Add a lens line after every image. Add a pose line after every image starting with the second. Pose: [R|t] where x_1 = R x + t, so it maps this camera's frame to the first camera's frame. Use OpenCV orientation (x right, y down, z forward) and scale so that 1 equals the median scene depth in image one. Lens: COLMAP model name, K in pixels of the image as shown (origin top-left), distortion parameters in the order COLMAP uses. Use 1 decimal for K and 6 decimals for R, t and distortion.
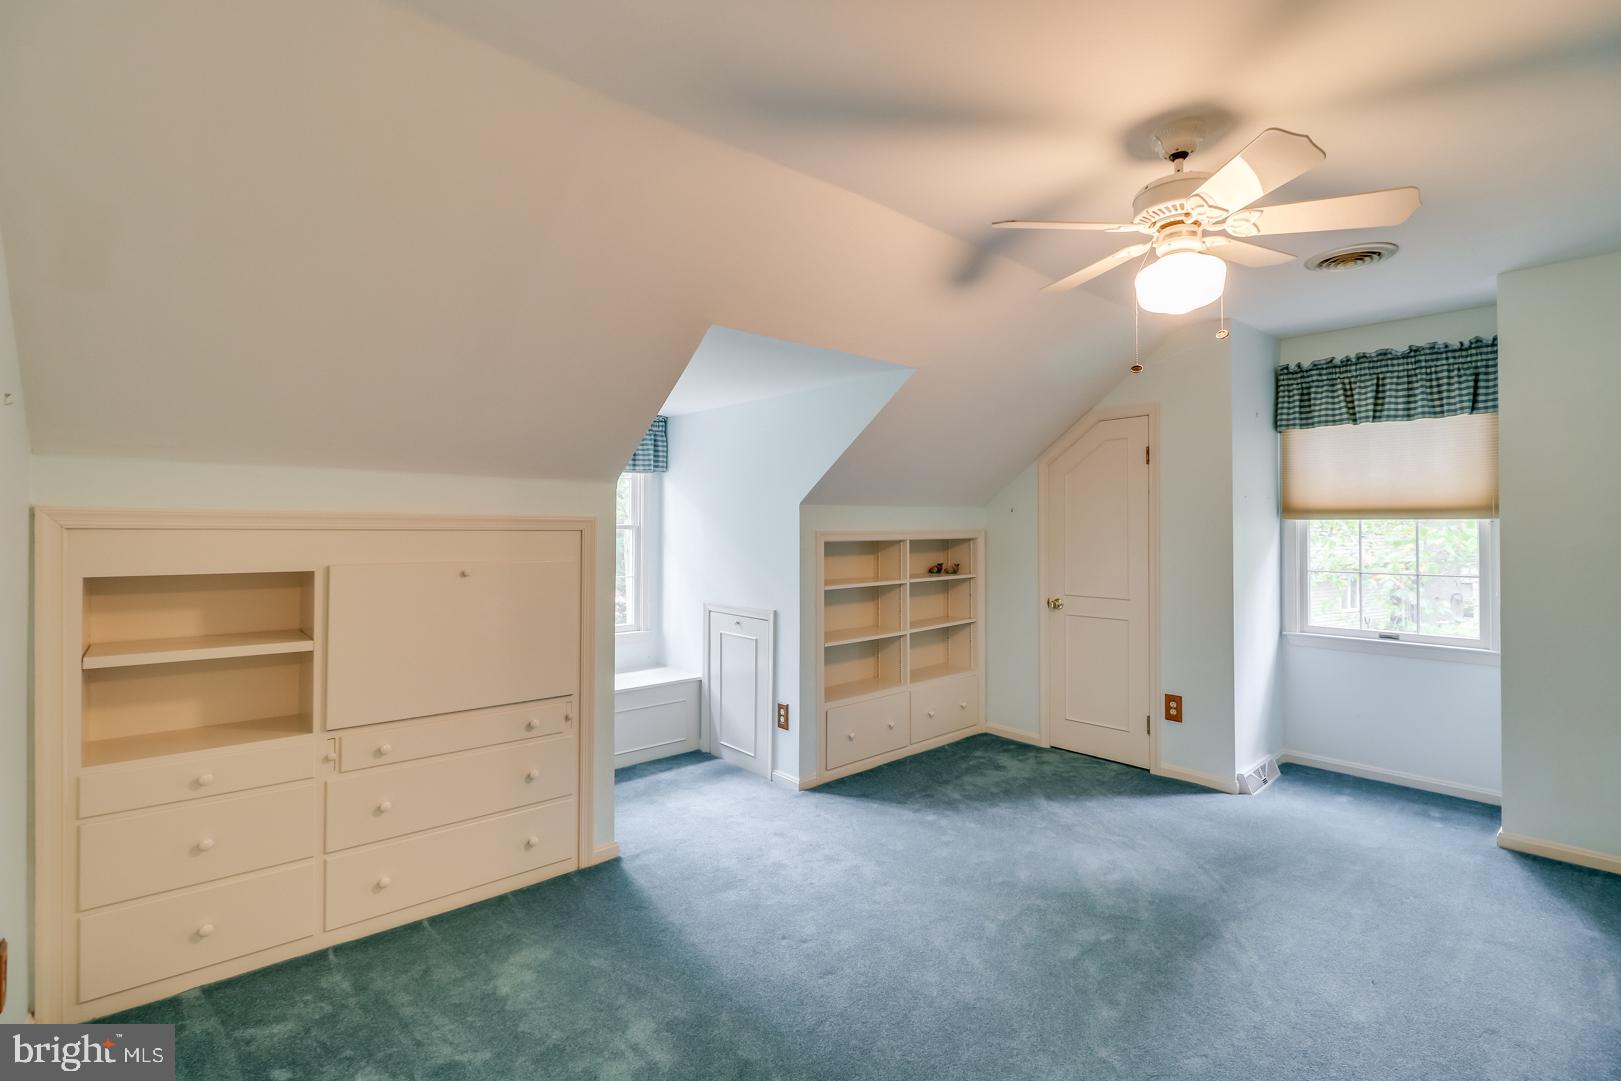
lens RADIAL K [[745.6, 0, 810.7], [0, 745.6, 518.9], [0, 0, 1]] dist [0.002146, 0.000190]
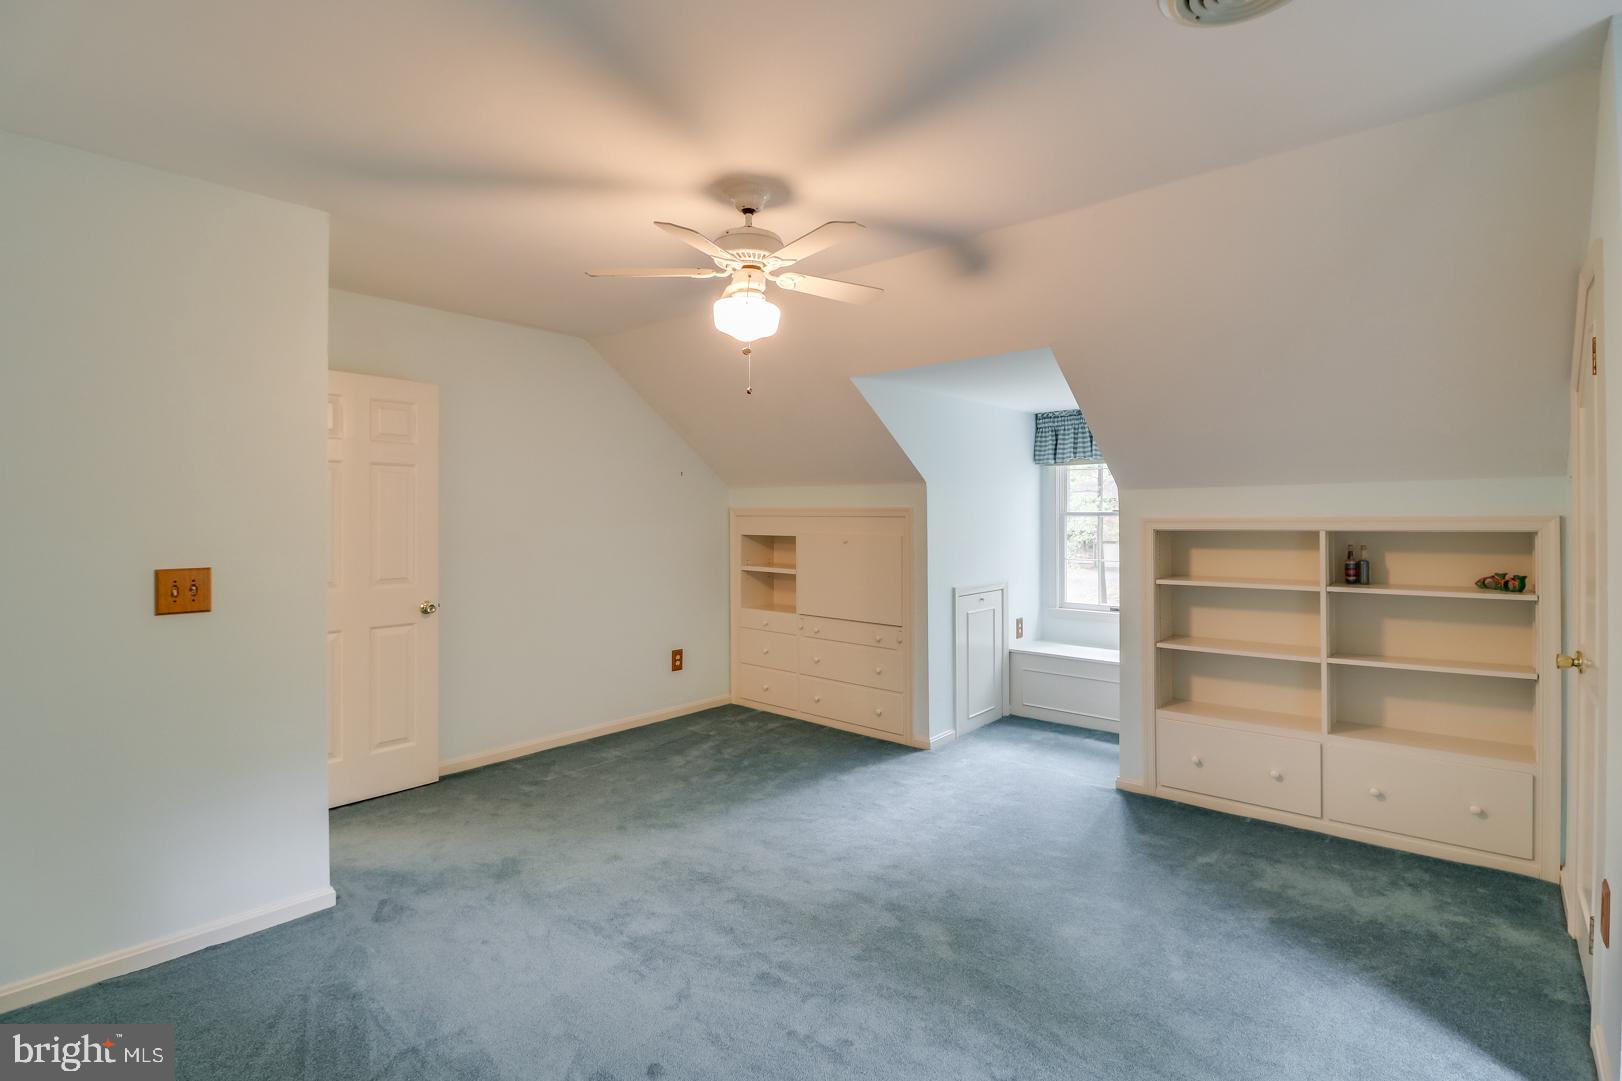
lens RADIAL K [[760.9, 0, 814.8], [0, 760.9, 510.8], [0, 0, 1]] dist [-0.004972, -0.000585]
pose [[0.124447, -0.005414, -0.992212, 0.975105], [0.018528, 0.999823, -0.003131, 0.002977], [0.992053, -0.017994, 0.124525, 0.529364]]
